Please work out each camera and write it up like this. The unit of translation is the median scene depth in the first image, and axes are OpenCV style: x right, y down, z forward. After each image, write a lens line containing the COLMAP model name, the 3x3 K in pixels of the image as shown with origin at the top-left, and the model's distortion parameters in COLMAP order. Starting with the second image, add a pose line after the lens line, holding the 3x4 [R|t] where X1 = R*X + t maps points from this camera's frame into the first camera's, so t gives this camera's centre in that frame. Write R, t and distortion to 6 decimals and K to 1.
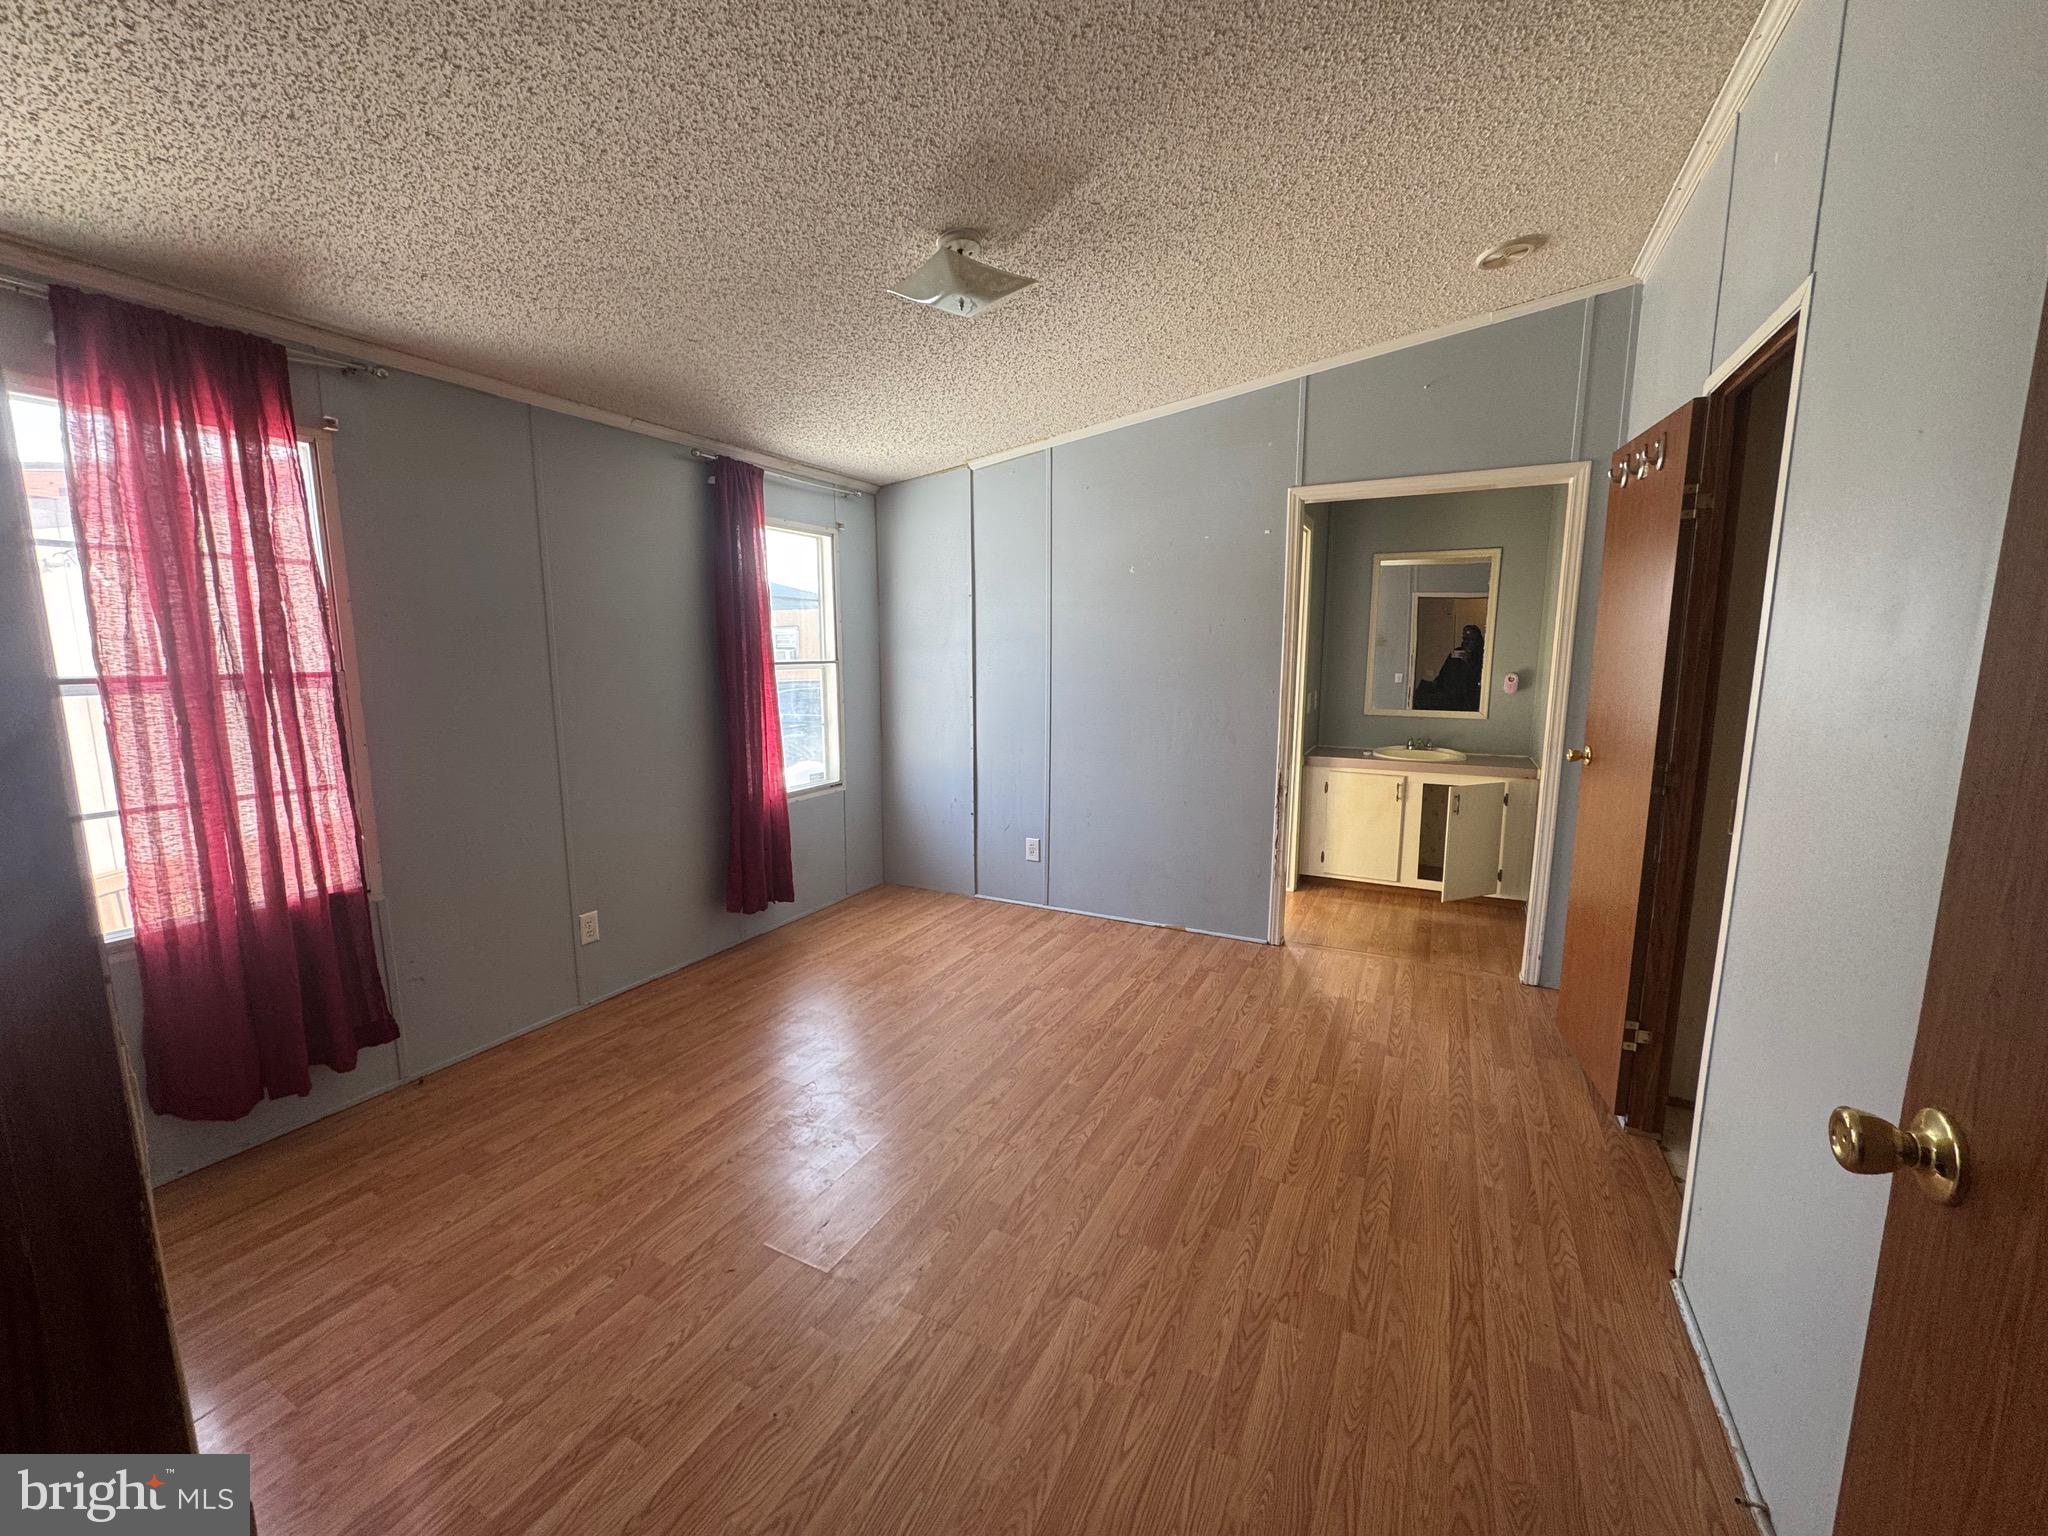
lens RADIAL K [[807.9, 0, 1025.1], [0, 807.9, 767.9], [0, 0, 1]] dist [0.002378, 0.000800]
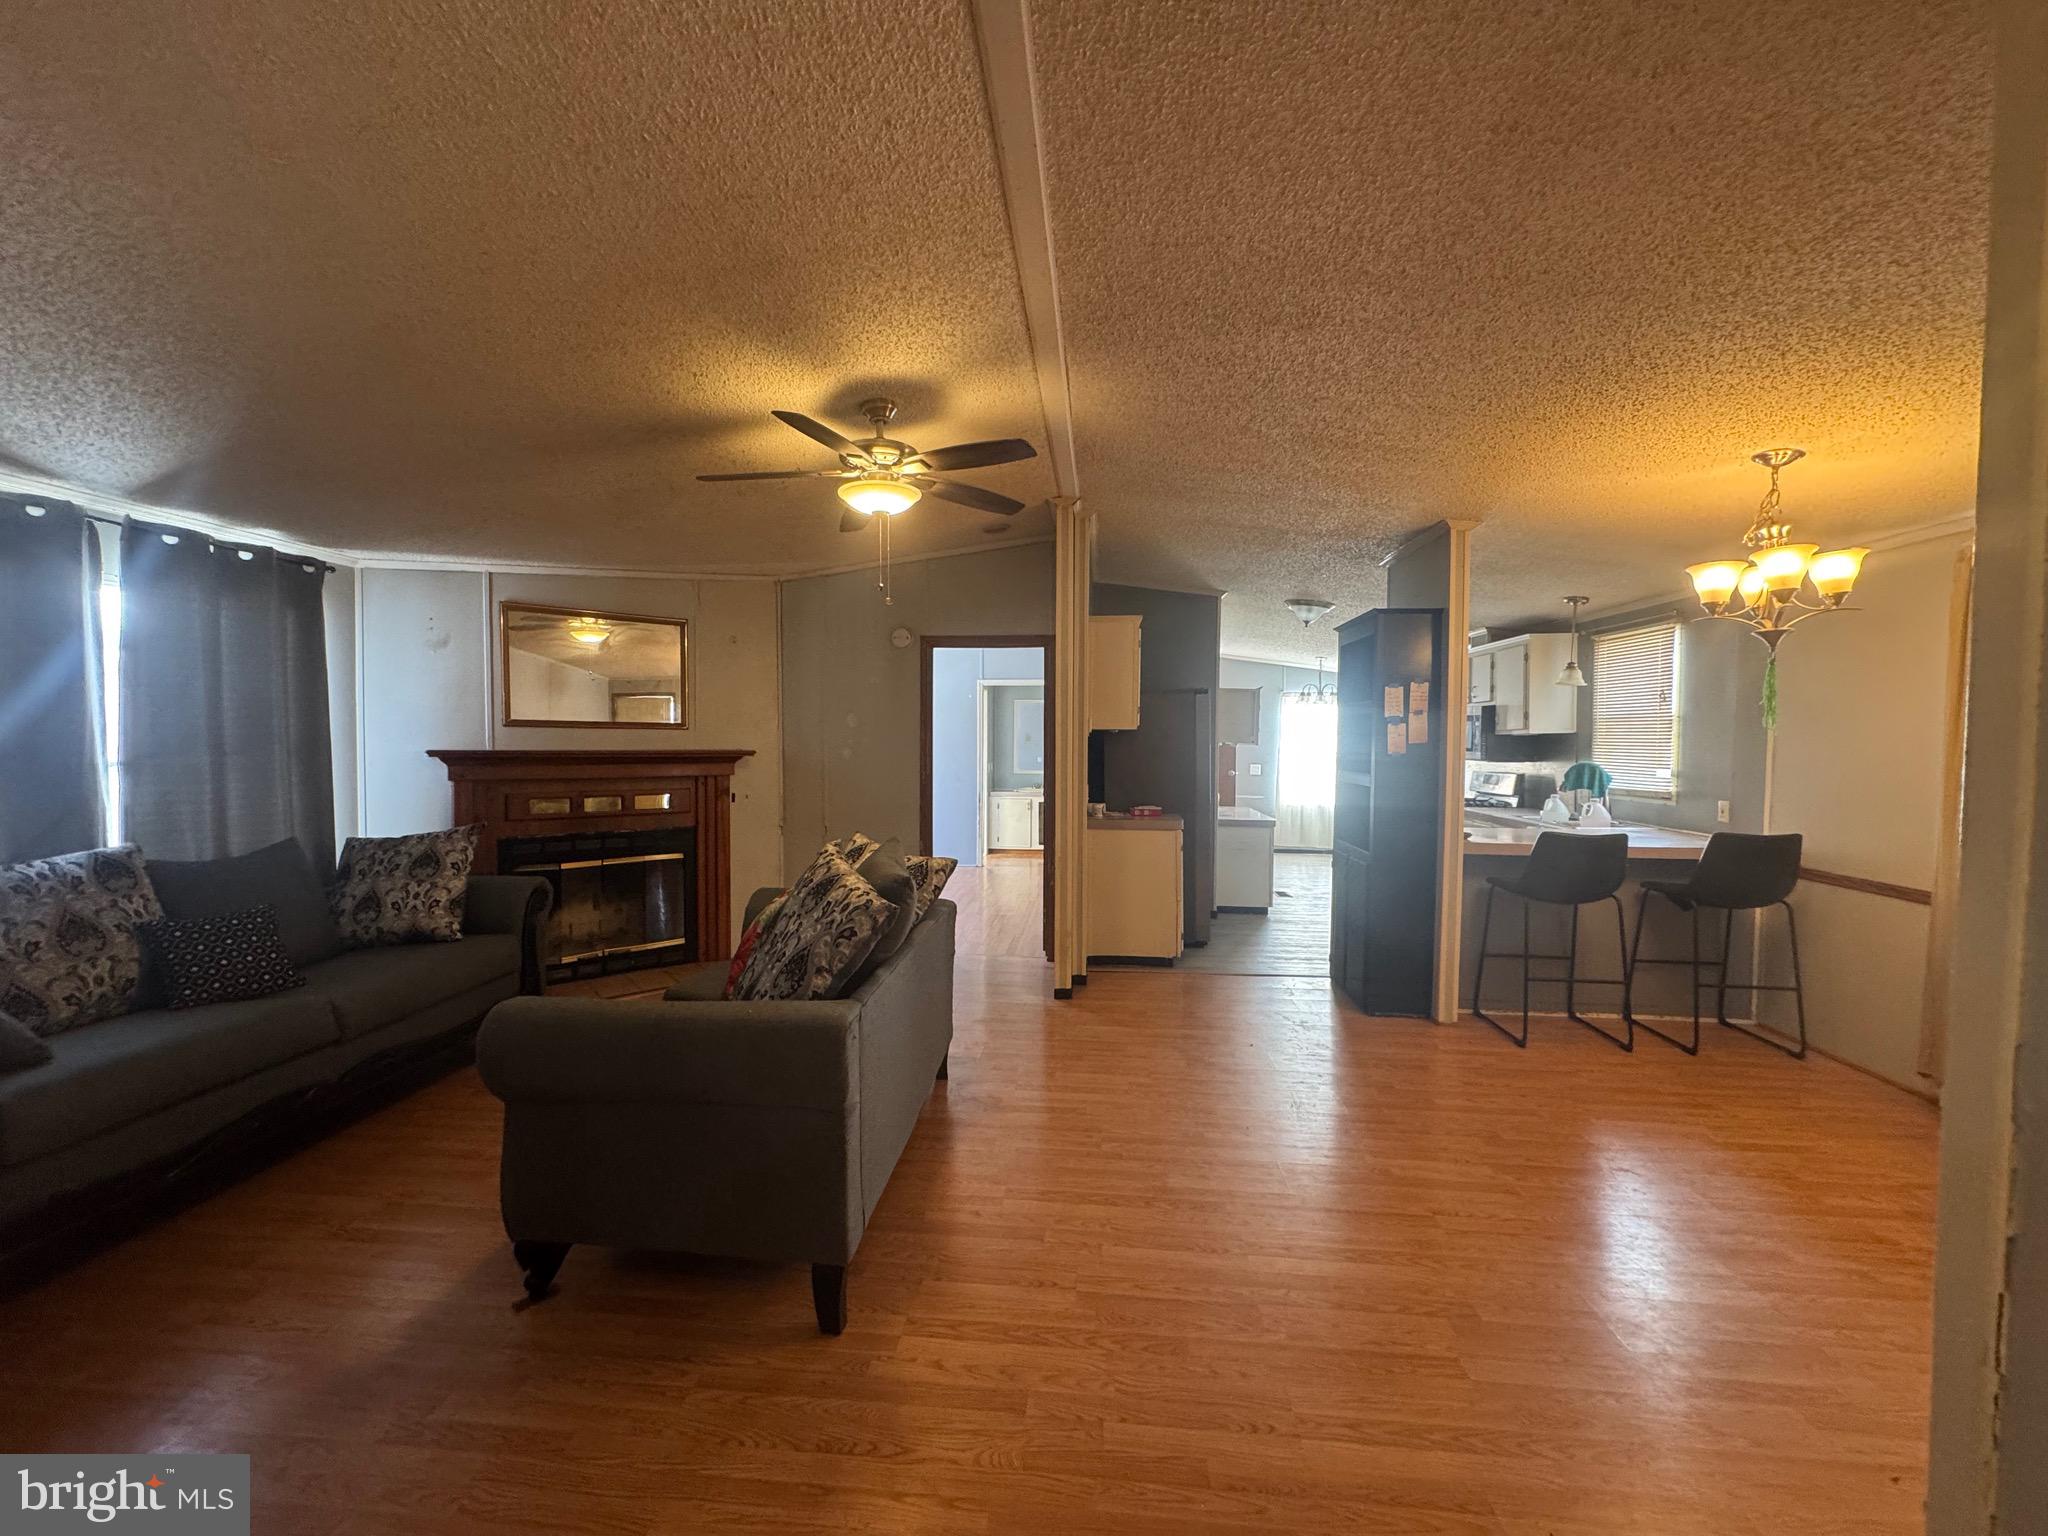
lens RADIAL K [[807.9, 0, 1025.2], [0, 807.9, 772.0], [0, 0, 1]] dist [0.002378, 0.000800]
pose [[0.929139, -0.004591, 0.369702, -0.366794], [0.045907, 0.993618, -0.103034, 0.160020], [-0.366869, 0.112705, 0.923420, -1.049776]]
